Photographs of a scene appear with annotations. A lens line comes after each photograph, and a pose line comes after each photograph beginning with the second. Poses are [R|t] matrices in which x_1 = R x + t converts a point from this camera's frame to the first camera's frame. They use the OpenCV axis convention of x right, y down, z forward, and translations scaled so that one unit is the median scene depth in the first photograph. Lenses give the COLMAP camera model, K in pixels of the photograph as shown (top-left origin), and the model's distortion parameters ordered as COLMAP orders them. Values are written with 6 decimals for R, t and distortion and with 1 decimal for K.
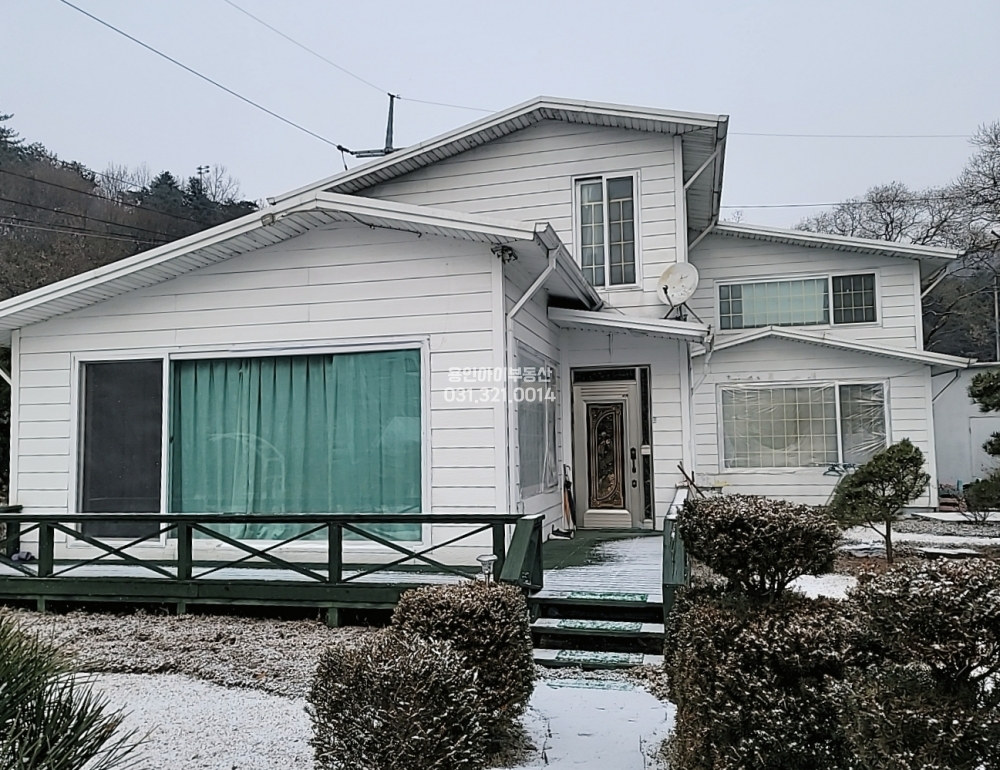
lens RADIAL K [[805.0, 0, 500.0], [0, 805.0, 385.0], [0, 0, 1]] dist [0.003766, 0.001693]
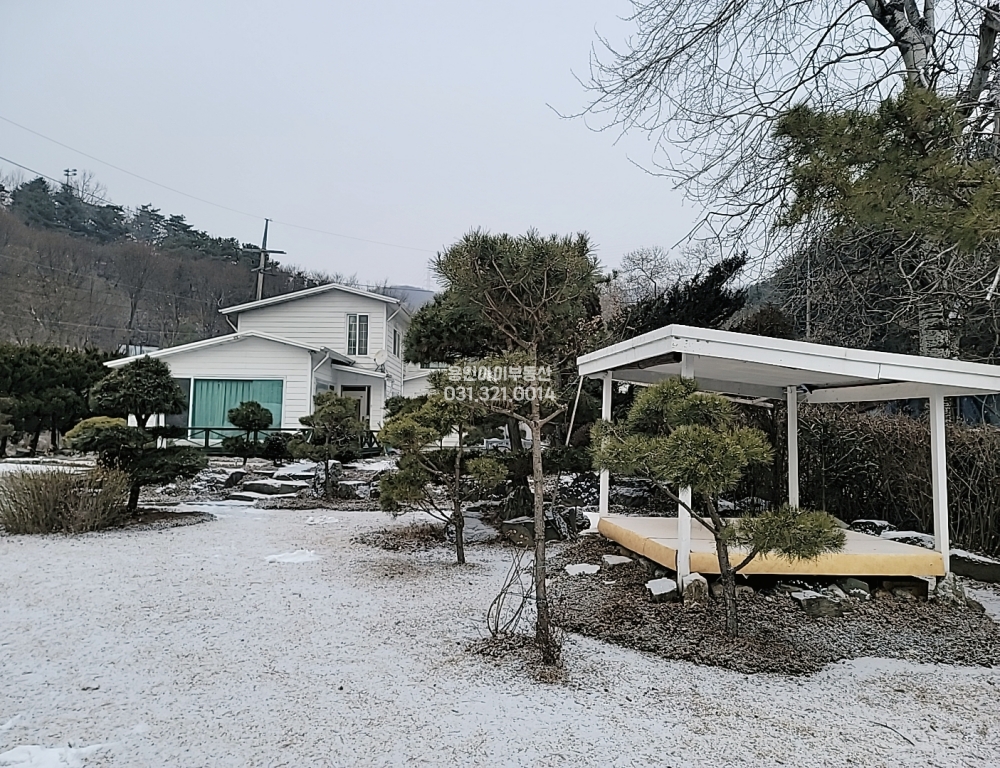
lens RADIAL K [[666.0, 0, 500.0], [0, 666.0, 384.0], [0, 0, 1]] dist [-0.001036, -0.002396]
pose [[0.970942, 0.045931, 0.234866, 0.070388], [-0.046103, 0.998925, -0.004762, -0.034592], [-0.234832, -0.006204, 0.972016, -1.086036]]
